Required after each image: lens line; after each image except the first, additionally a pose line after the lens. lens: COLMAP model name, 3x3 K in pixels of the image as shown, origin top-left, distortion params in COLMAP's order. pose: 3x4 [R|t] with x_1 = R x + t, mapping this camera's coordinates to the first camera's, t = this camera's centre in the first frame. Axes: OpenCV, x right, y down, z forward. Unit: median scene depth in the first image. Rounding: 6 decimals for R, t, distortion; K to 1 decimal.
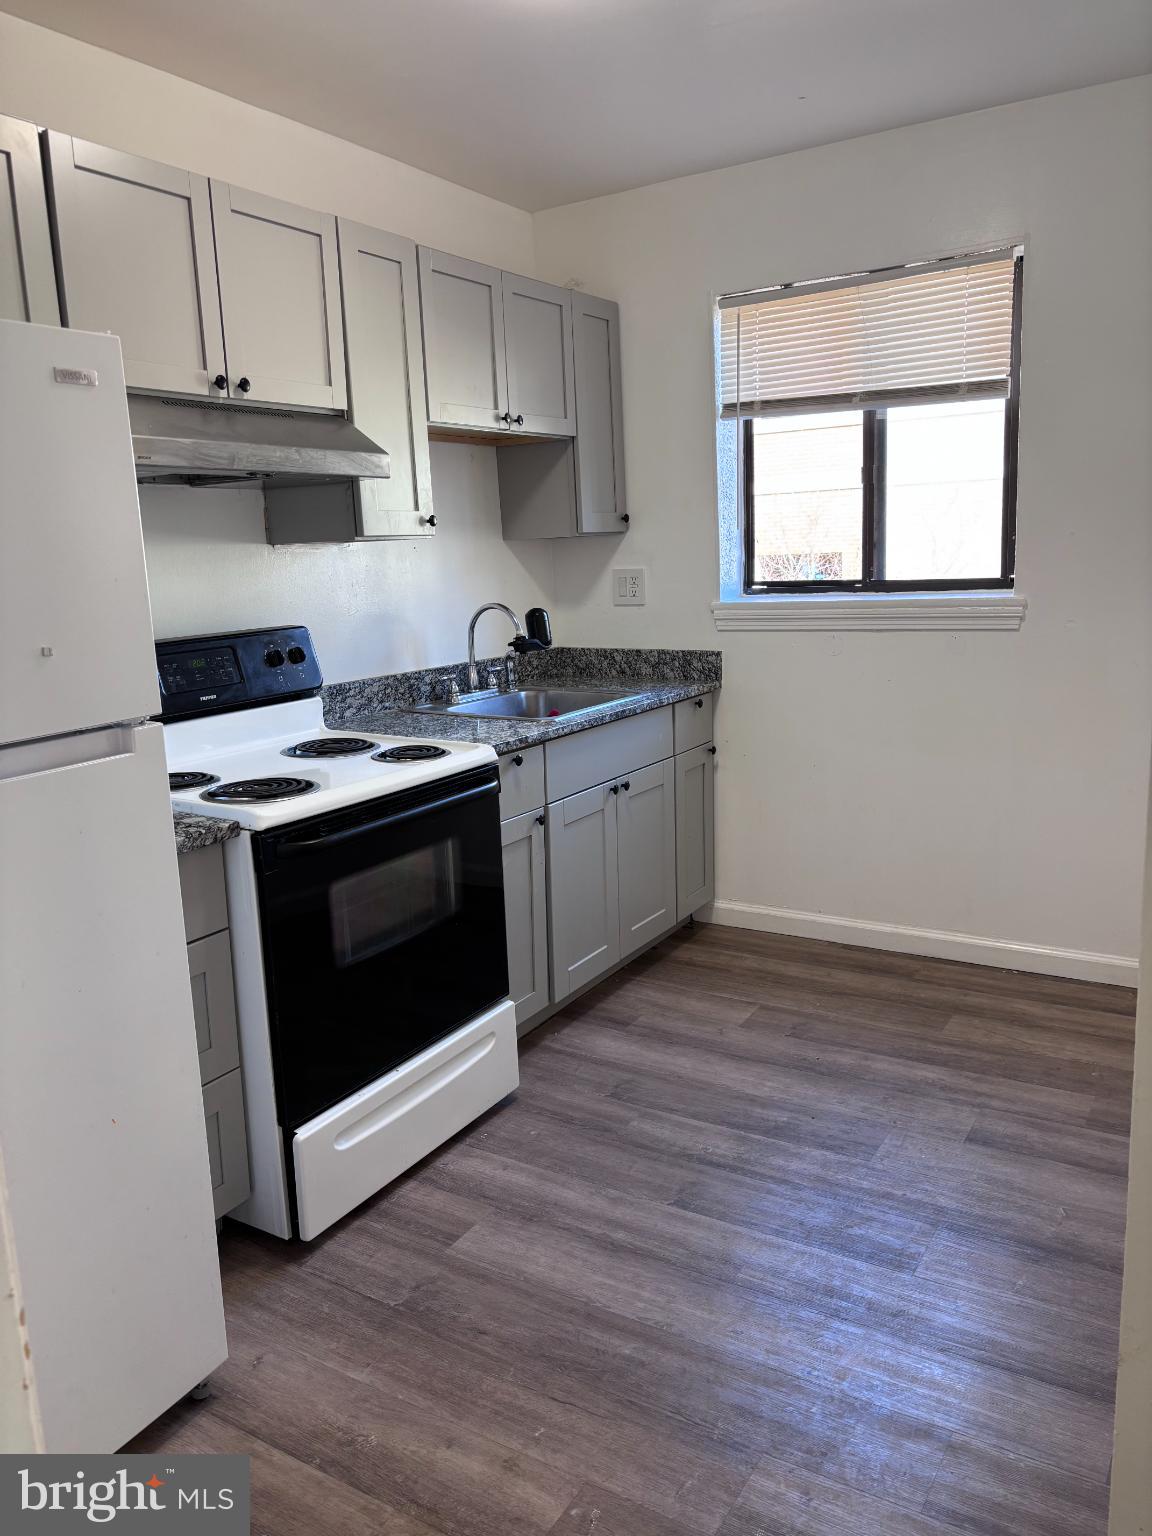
lens RADIAL K [[1161.1, 0, 588.3], [0, 1161.1, 766.6], [0, 0, 1]] dist [0.043026, -0.036717]
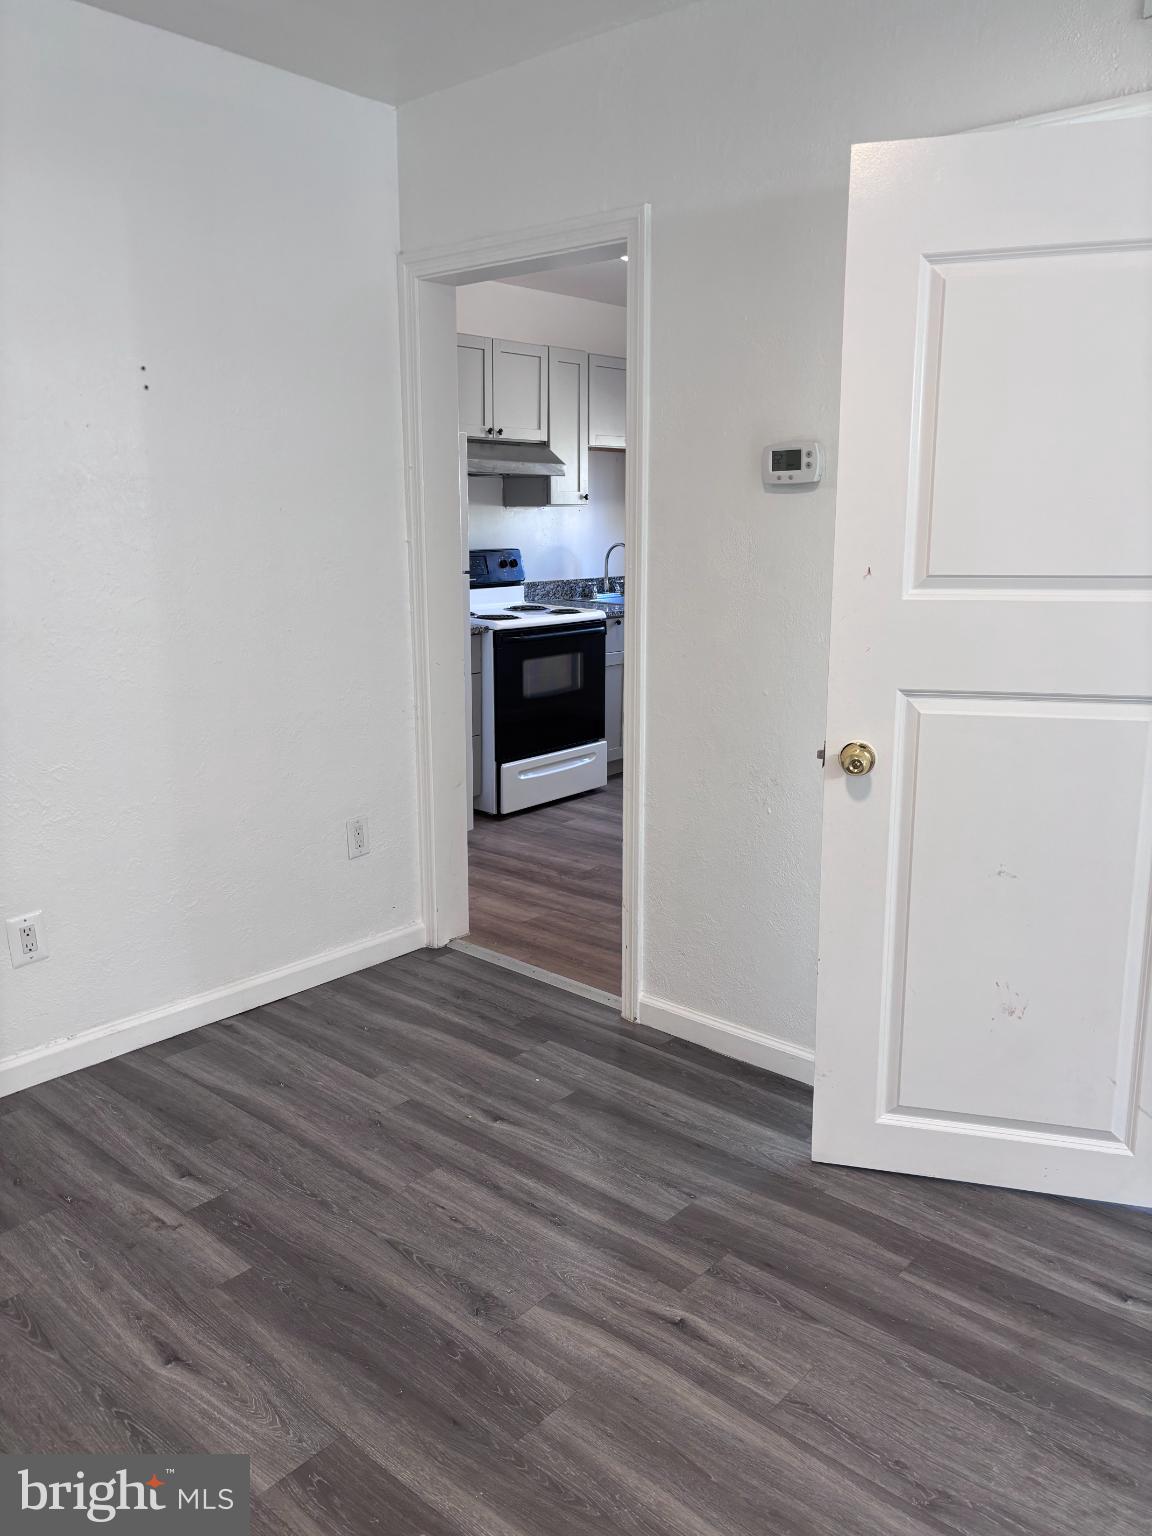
lens RADIAL K [[1161.1, 0, 569.4], [0, 1161.1, 774.3], [0, 0, 1]] dist [0.043026, -0.036717]
pose [[0.982634, 0.080597, -0.167139, 0.213533], [-0.073332, 0.996093, 0.049201, 0.165143], [0.170451, -0.036090, 0.984705, -0.993856]]
